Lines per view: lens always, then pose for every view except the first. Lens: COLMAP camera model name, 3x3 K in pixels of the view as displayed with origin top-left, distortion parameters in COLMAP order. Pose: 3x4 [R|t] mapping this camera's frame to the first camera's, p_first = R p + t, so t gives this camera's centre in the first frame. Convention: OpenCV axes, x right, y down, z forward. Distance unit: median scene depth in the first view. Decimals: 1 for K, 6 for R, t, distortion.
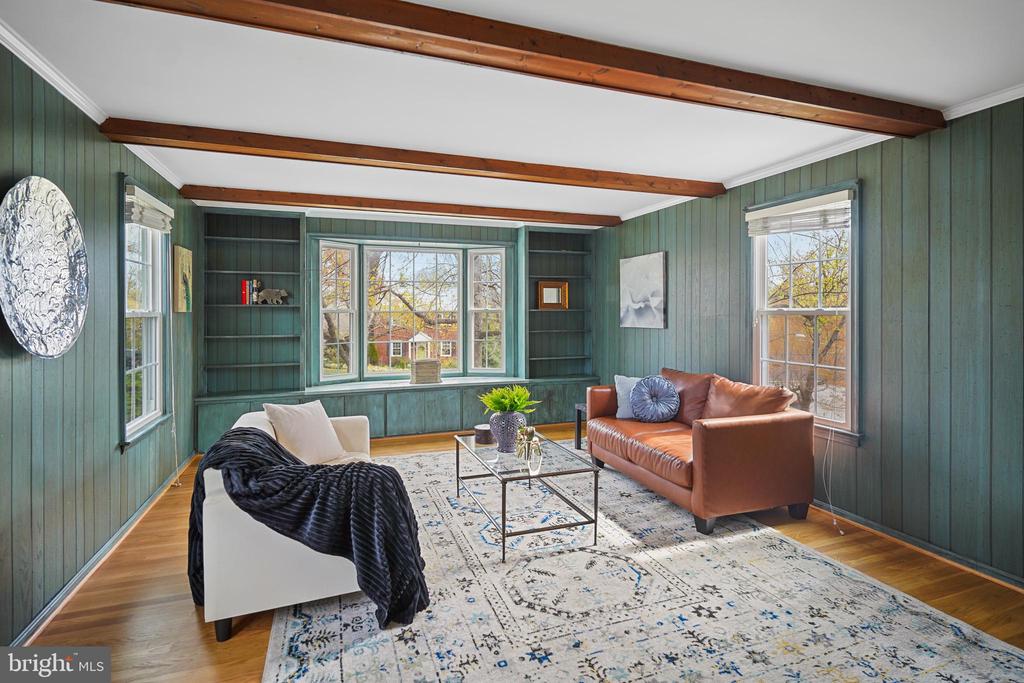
lens RADIAL K [[499.9, 0, 504.8], [0, 499.9, 314.5], [0, 0, 1]] dist [-0.016845, 0.000250]
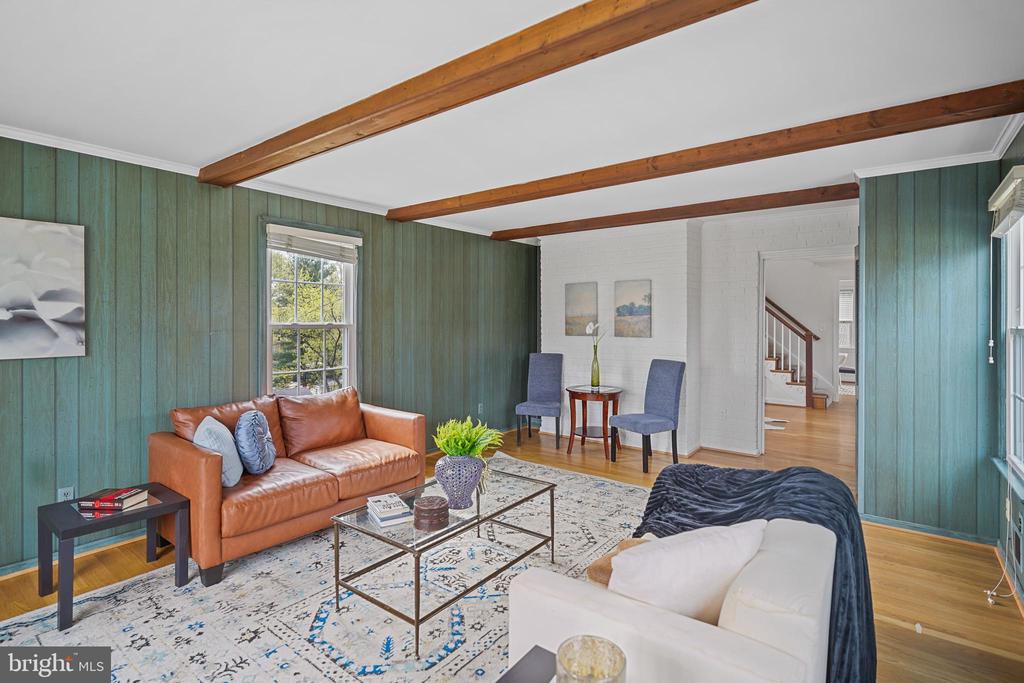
lens RADIAL K [[499.9, 0, 511.3], [0, 499.9, 324.1], [0, 0, 1]] dist [-0.016845, 0.000250]
pose [[-0.547806, 0.001301, 0.836604, -0.663211], [0.006847, 0.999972, 0.002929, -0.011264], [-0.836577, 0.007333, -0.547800, 1.301588]]
